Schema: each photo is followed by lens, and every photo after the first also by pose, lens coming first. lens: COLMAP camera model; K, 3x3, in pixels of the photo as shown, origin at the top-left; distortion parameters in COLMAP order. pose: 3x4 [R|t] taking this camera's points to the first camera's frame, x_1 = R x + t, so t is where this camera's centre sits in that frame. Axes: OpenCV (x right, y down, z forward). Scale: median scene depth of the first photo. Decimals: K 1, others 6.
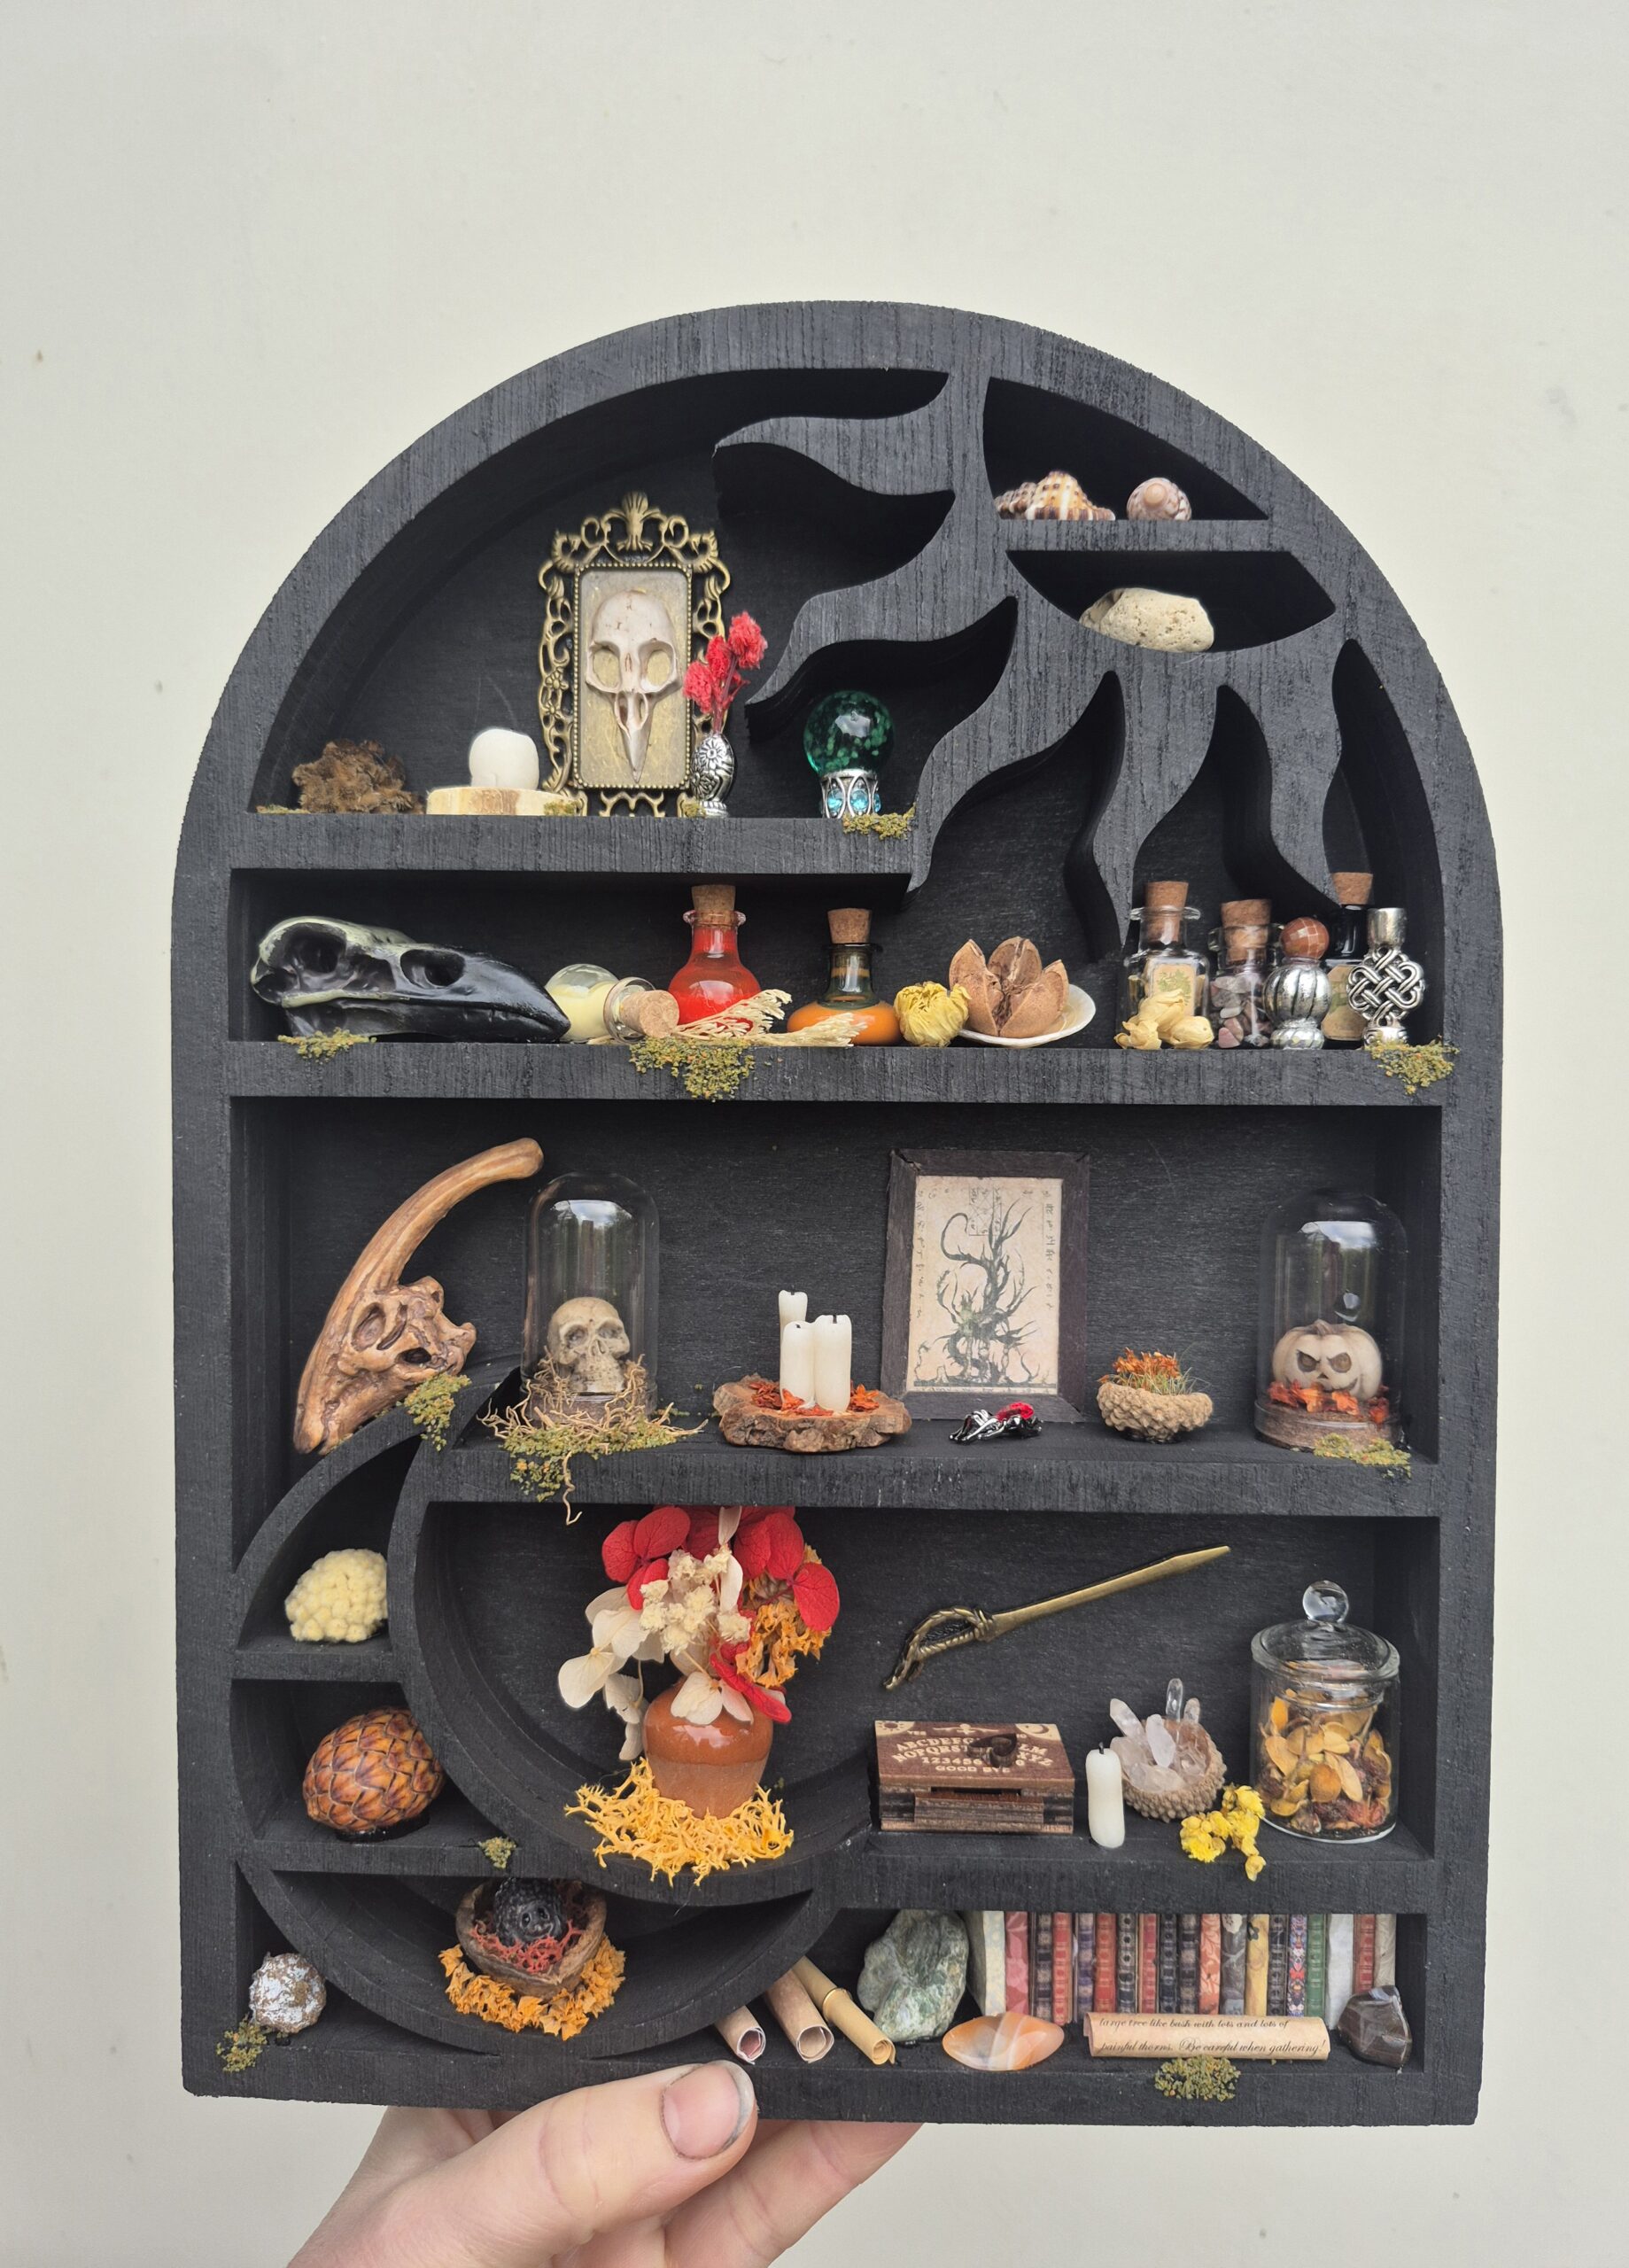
lens RADIAL K [[1607.9, 0, 814.5], [0, 1607.9, 1134.0], [0, 0, 1]] dist [0.122733, -0.213520]
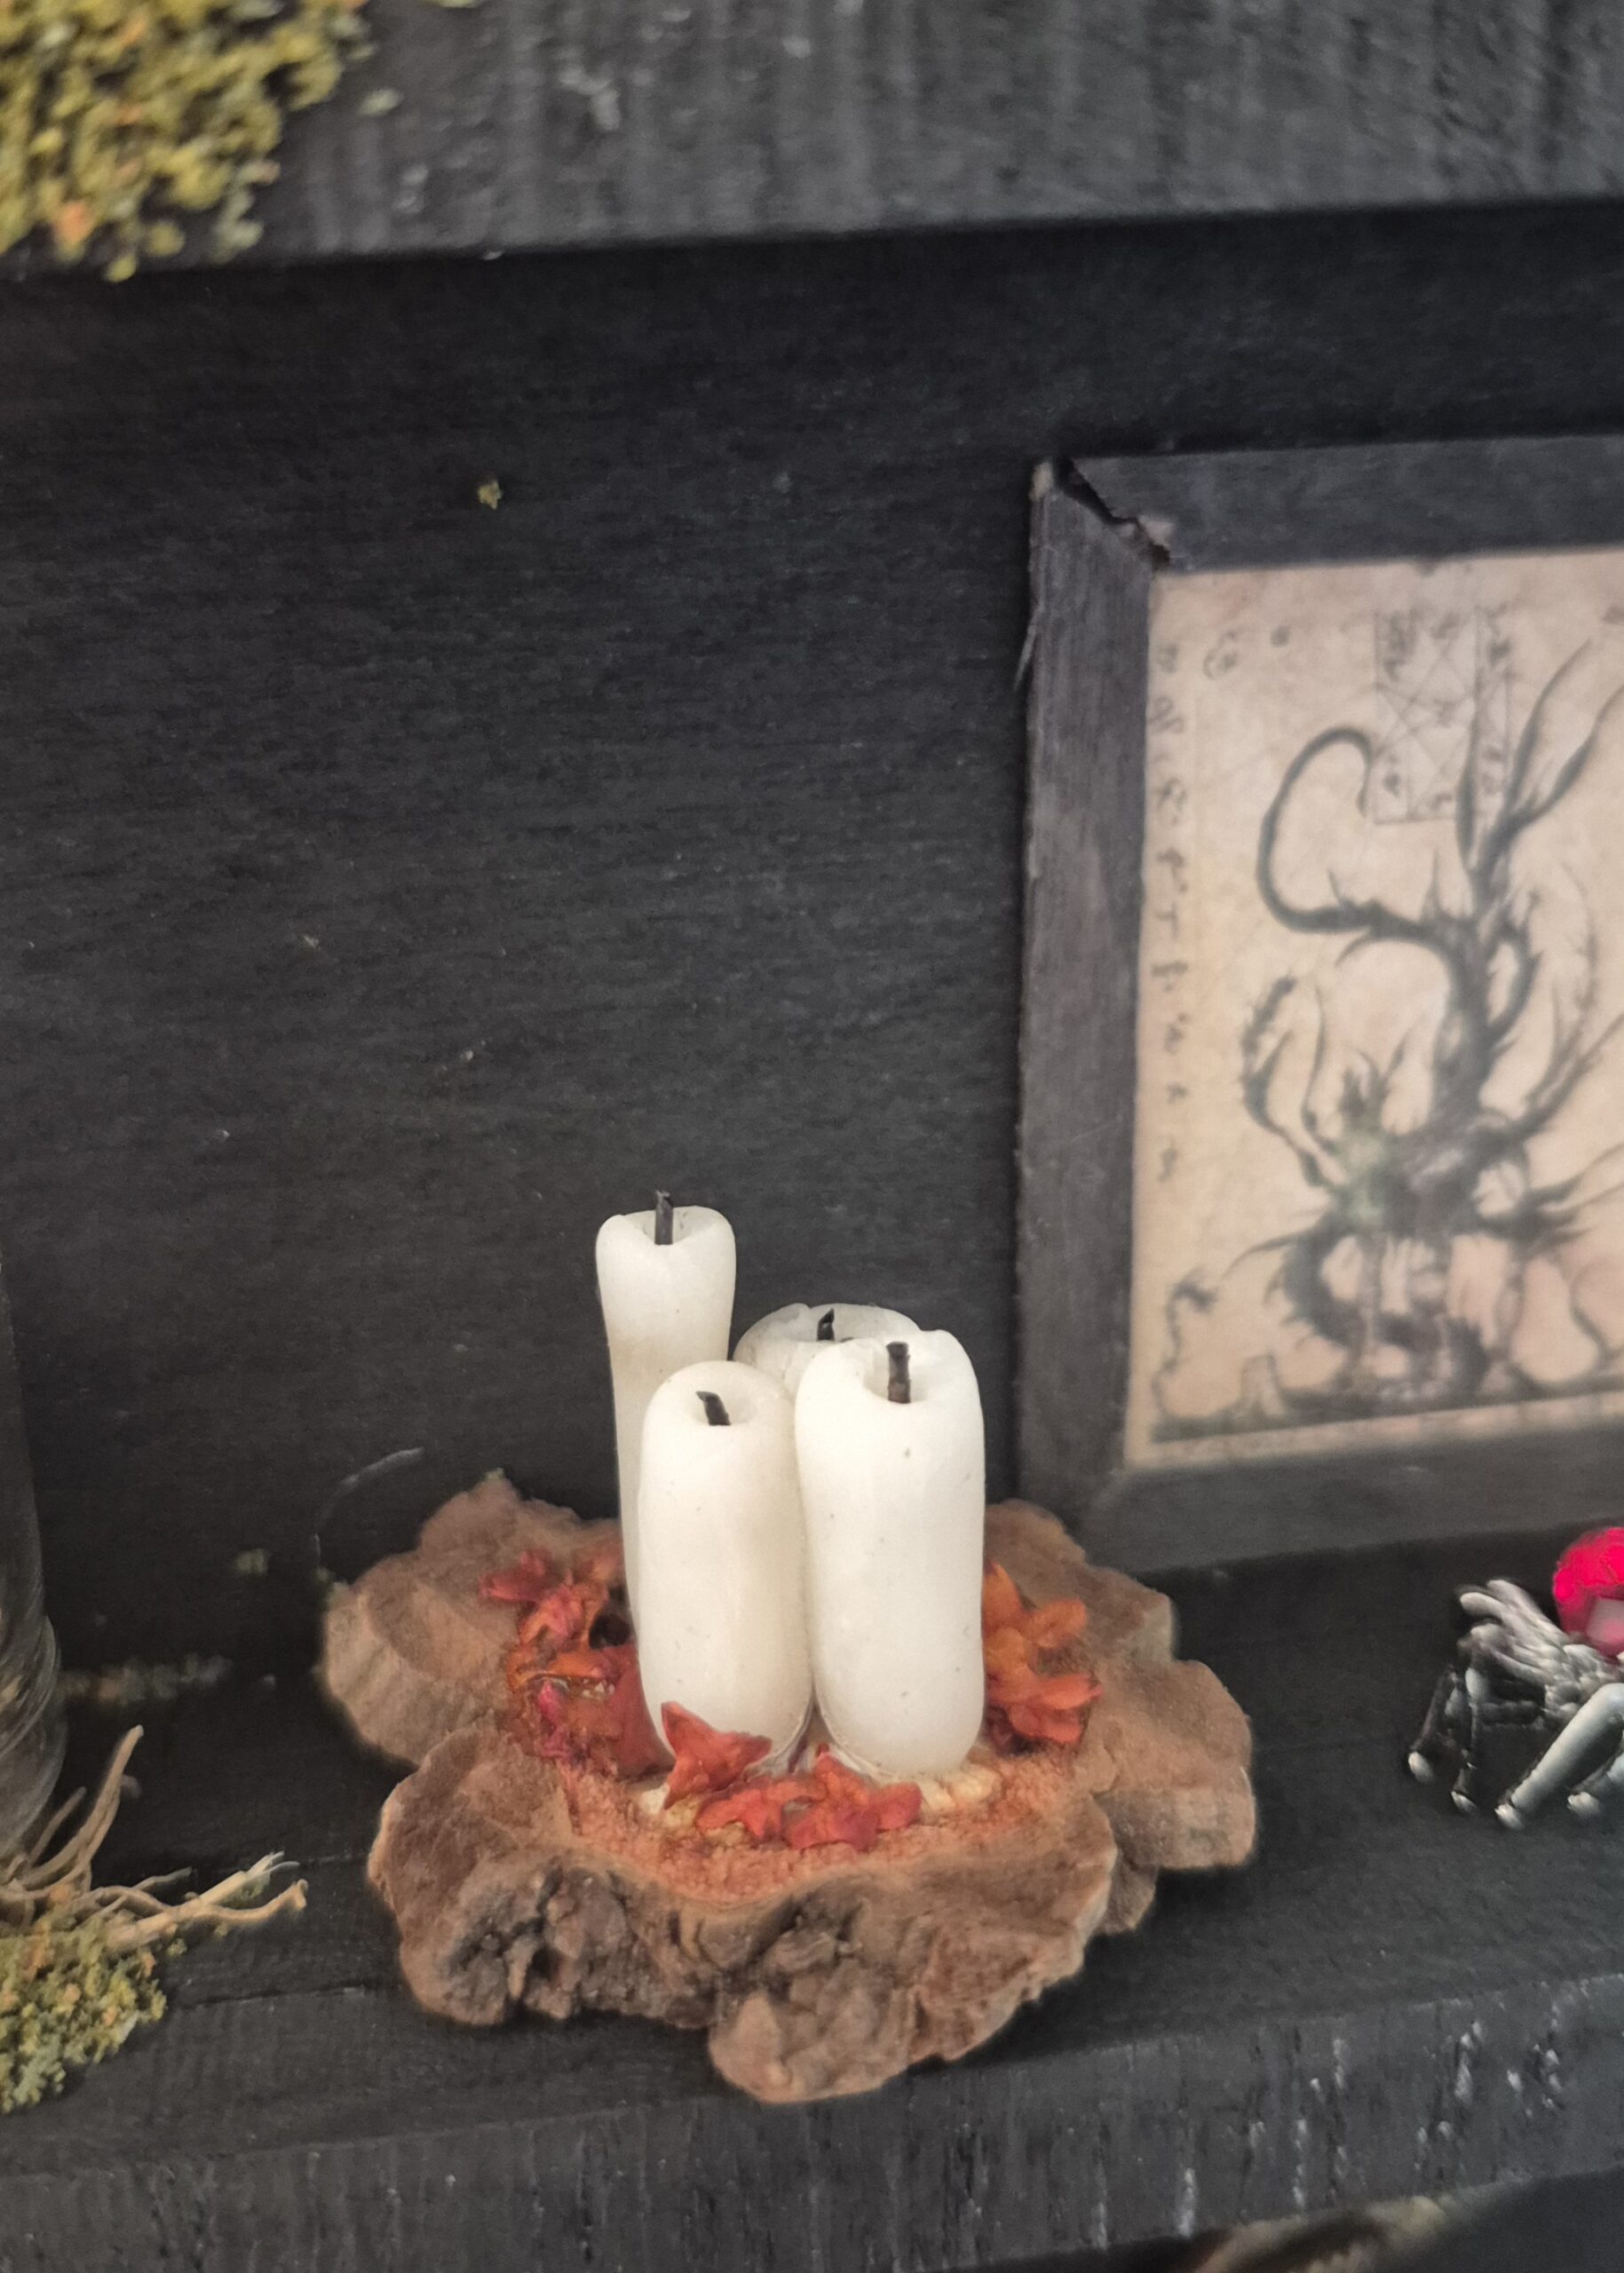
lens RADIAL K [[2494.6, 0, 811.0], [0, 2494.6, 979.2], [0, 0, 1]] dist [0.076820, -0.016276]
pose [[0.987322, -0.094313, 0.127672, -0.032866], [0.058661, 0.964196, 0.258621, -0.013149], [-0.147492, -0.247853, 0.957504, 0.704884]]
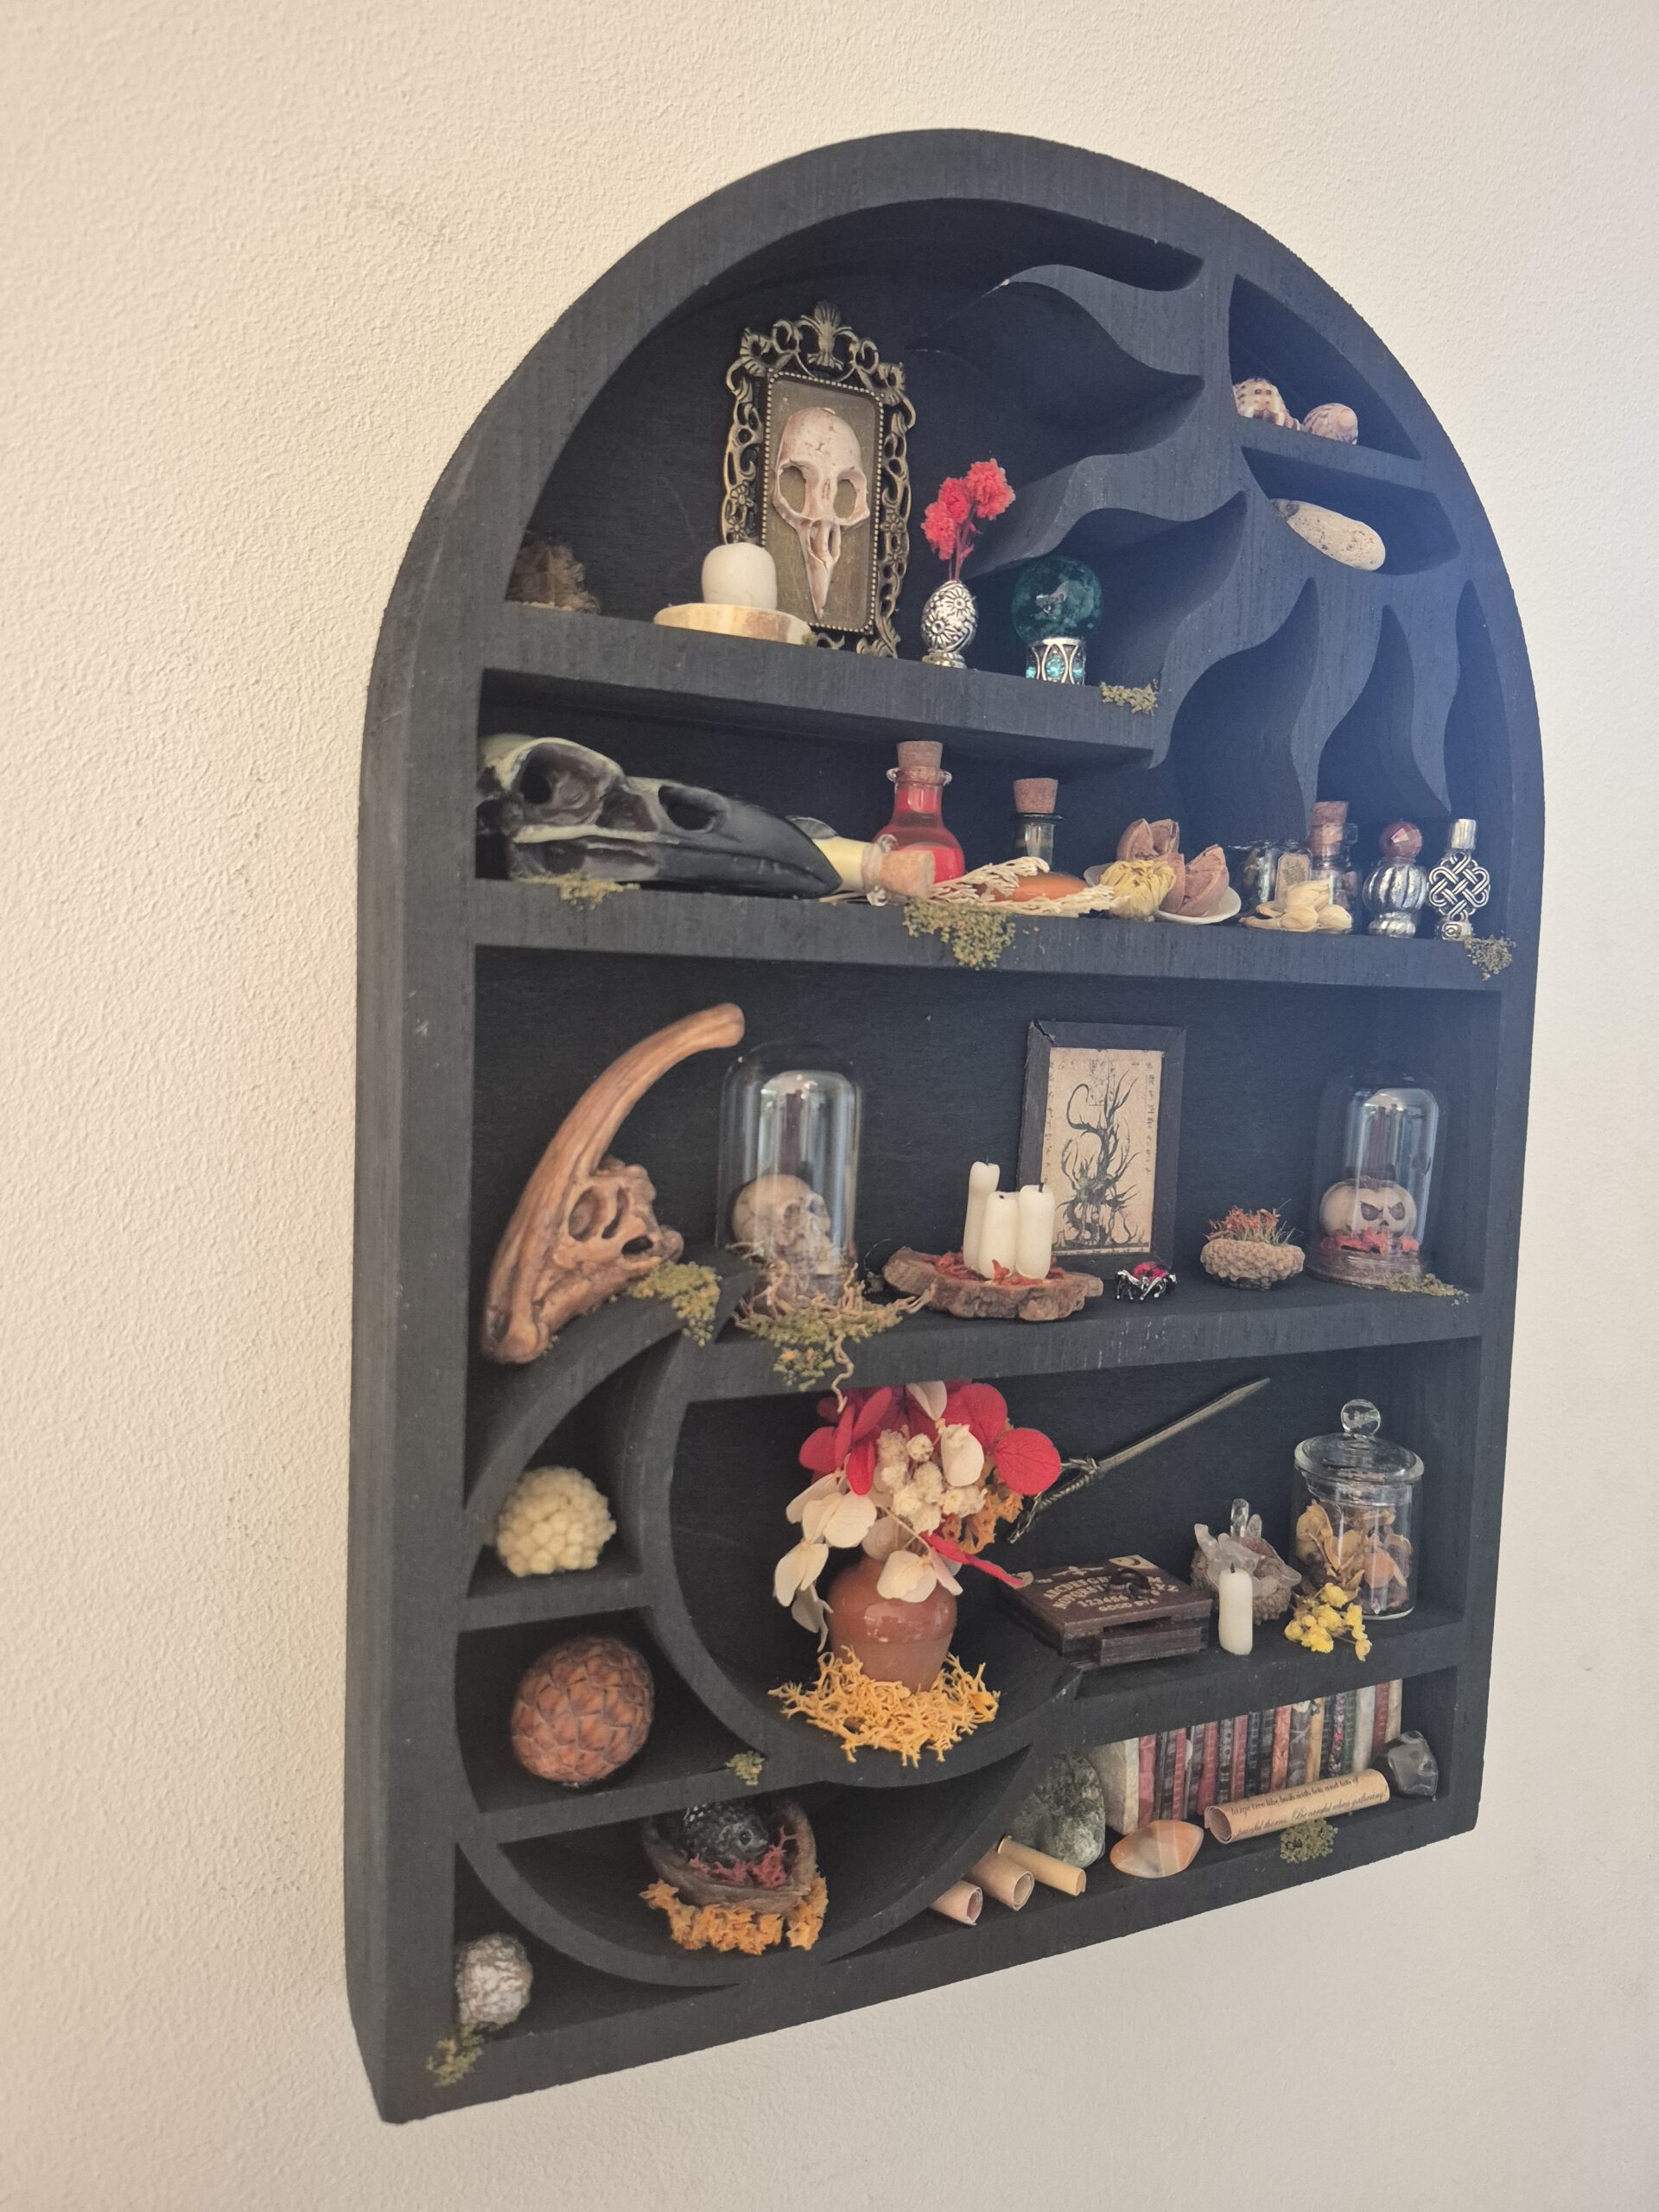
lens RADIAL K [[1563.7, 0, 837.5], [0, 1563.7, 1083.2], [0, 0, 1]] dist [0.127054, -0.233270]
pose [[0.888223, -0.002783, 0.459404, -0.544338], [-0.019511, 0.998851, 0.043774, 0.008032], [-0.458998, -0.047844, 0.887148, 0.186694]]
